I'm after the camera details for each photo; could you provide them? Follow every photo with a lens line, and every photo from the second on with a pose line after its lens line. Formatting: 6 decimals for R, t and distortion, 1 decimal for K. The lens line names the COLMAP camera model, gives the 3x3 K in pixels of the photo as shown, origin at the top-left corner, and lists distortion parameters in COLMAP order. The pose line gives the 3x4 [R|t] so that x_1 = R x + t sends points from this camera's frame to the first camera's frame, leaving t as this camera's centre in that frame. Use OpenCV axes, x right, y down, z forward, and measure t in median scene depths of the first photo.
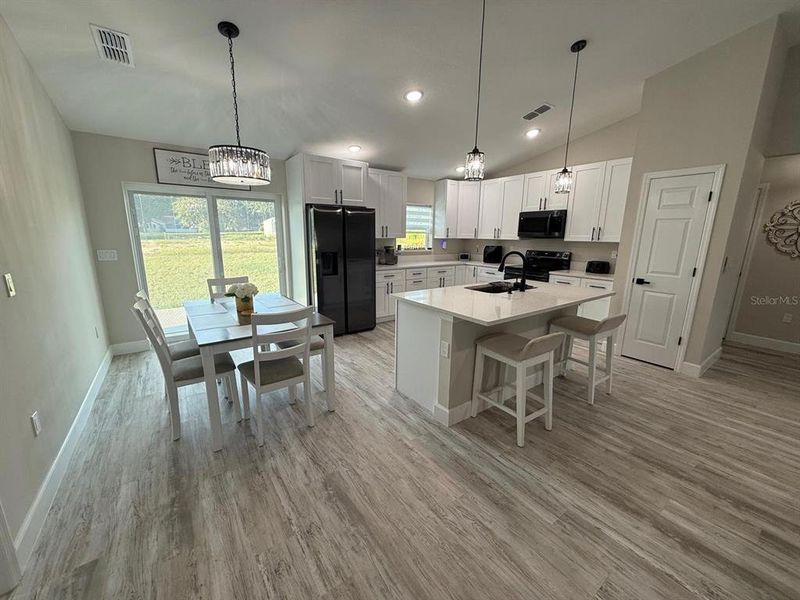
lens RADIAL K [[317.9, 0, 397.7], [0, 317.9, 302.4], [0, 0, 1]] dist [0.001545, -0.000306]
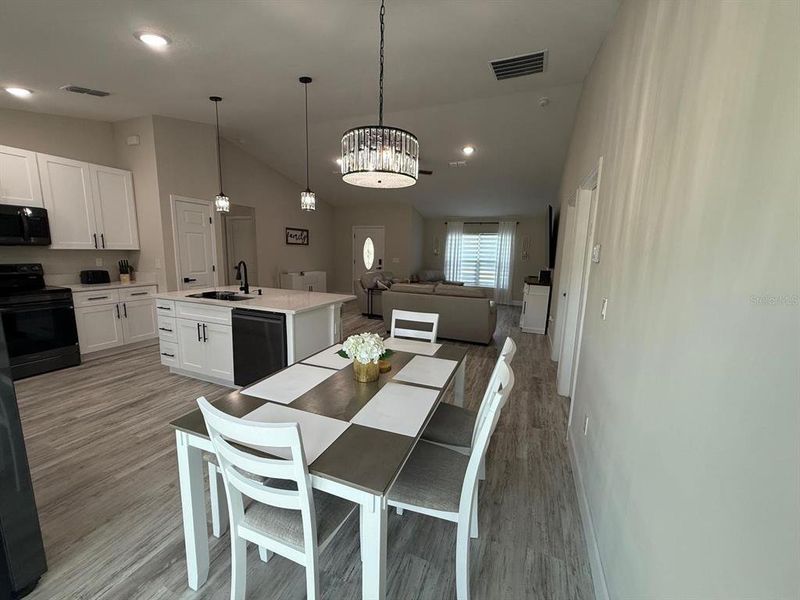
lens RADIAL K [[317.9, 0, 398.7], [0, 317.9, 299.7], [0, 0, 1]] dist [0.001545, -0.000306]
pose [[-0.532017, -0.156013, 0.832237, -1.412876], [0.147298, 0.950840, 0.272408, -0.392845], [-0.833823, 0.267512, -0.482883, 1.700148]]
